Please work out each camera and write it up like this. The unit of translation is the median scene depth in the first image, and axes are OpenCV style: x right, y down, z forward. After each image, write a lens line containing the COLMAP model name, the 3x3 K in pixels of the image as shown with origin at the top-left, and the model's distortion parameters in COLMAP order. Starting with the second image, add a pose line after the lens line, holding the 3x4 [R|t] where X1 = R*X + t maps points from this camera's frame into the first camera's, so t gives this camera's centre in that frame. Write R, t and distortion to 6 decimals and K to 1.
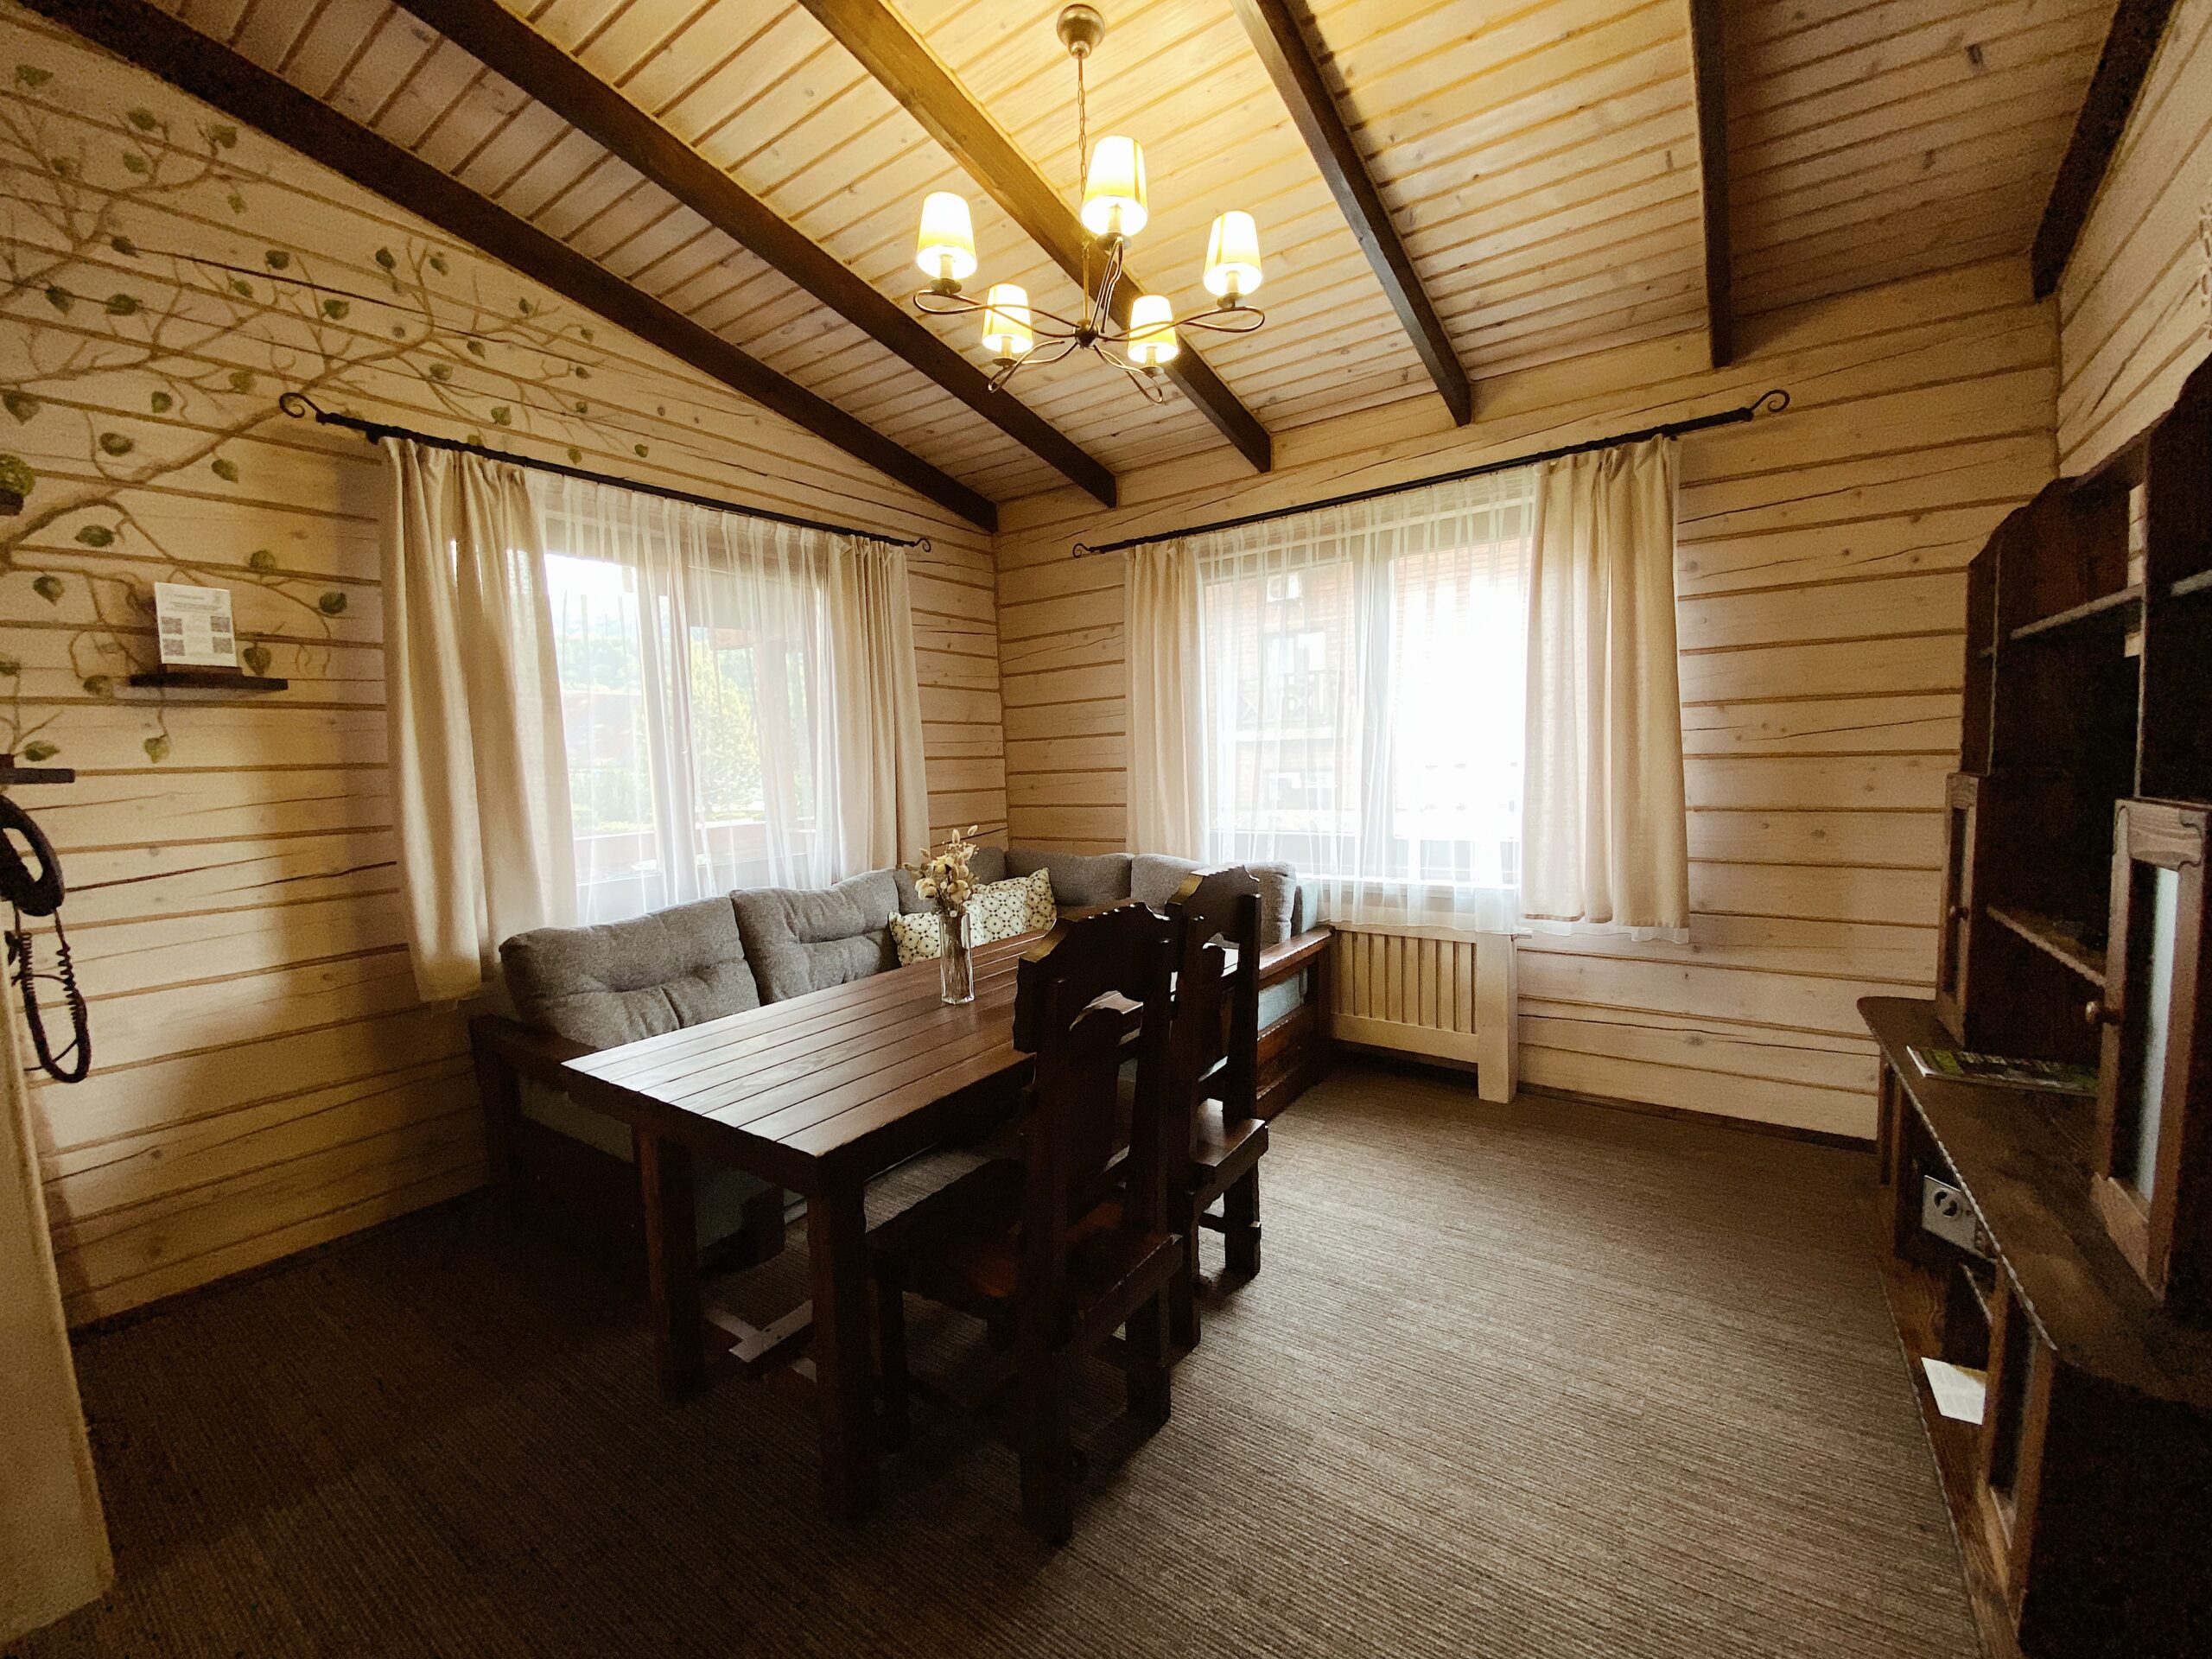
lens RADIAL K [[902.6, 0, 1105.7], [0, 902.6, 829.9], [0, 0, 1]] dist [-0.013654, -0.000685]
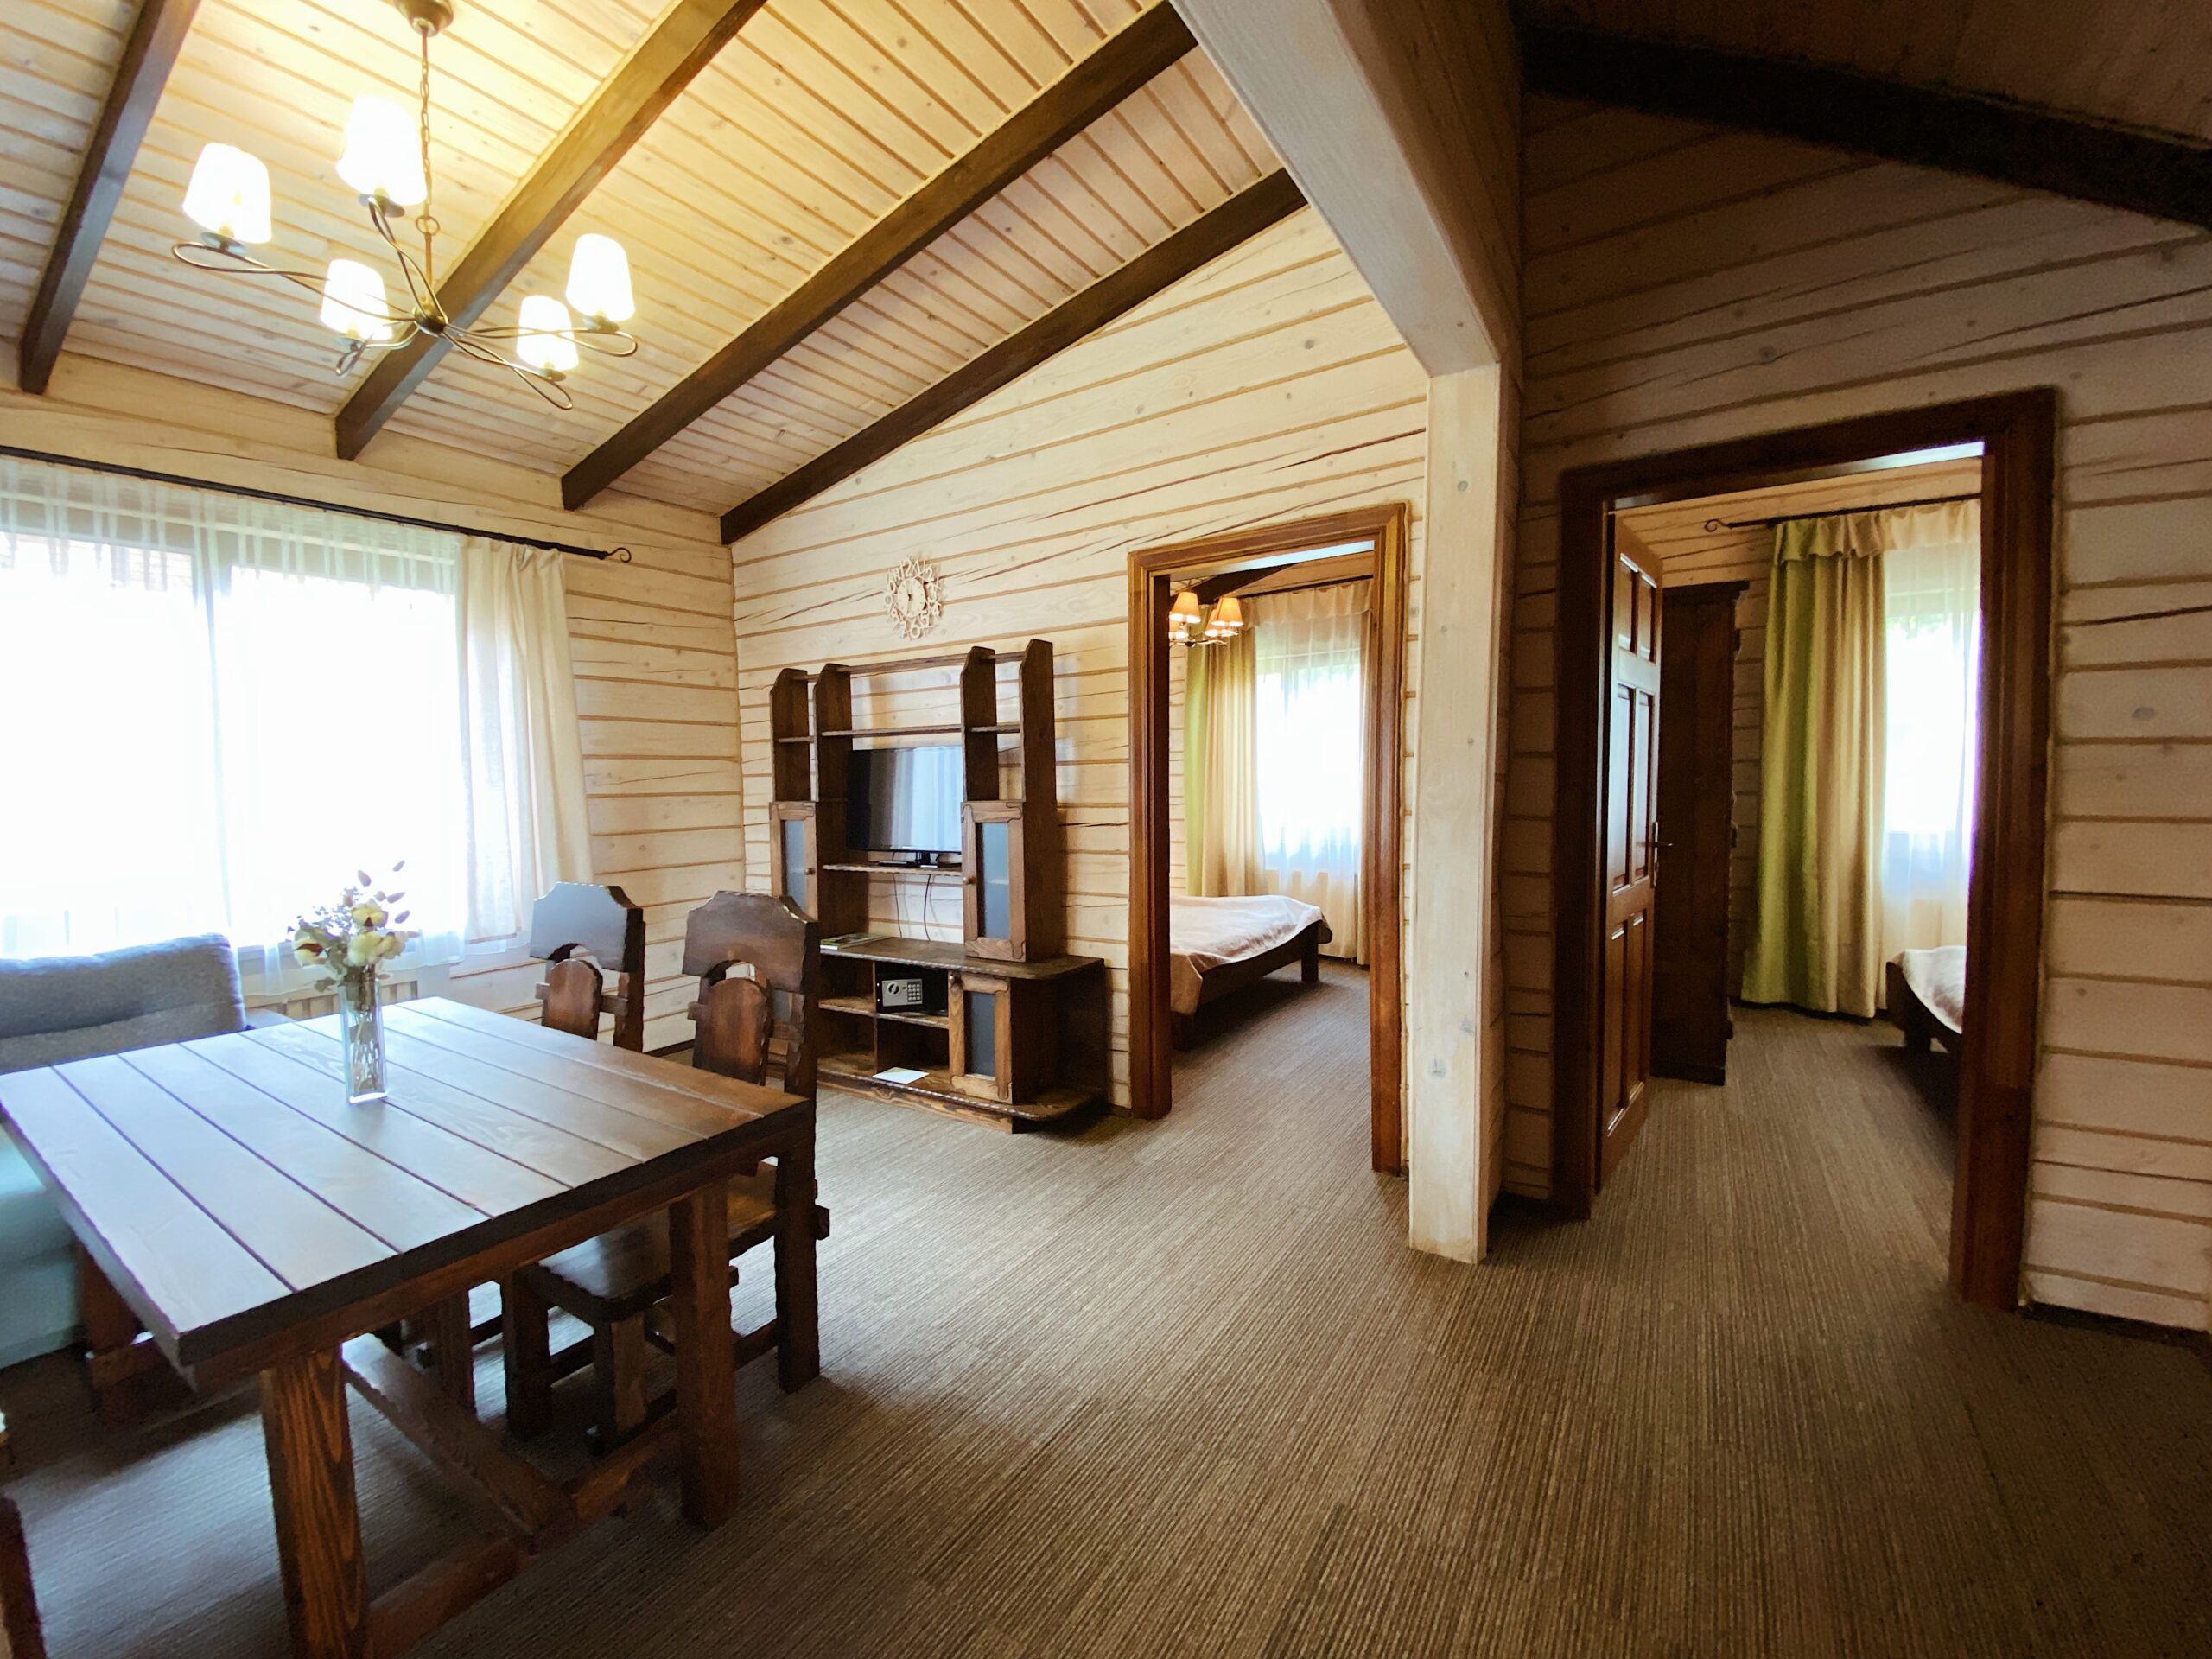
lens RADIAL K [[885.1, 0, 1106.8], [0, 885.1, 842.7], [0, 0, 1]] dist [0.000662, -0.000166]
pose [[-0.026728, -0.031297, 0.999153, -0.691960], [0.108420, 0.993523, 0.034021, 0.028400], [-0.993746, 0.109237, -0.023162, 0.268654]]
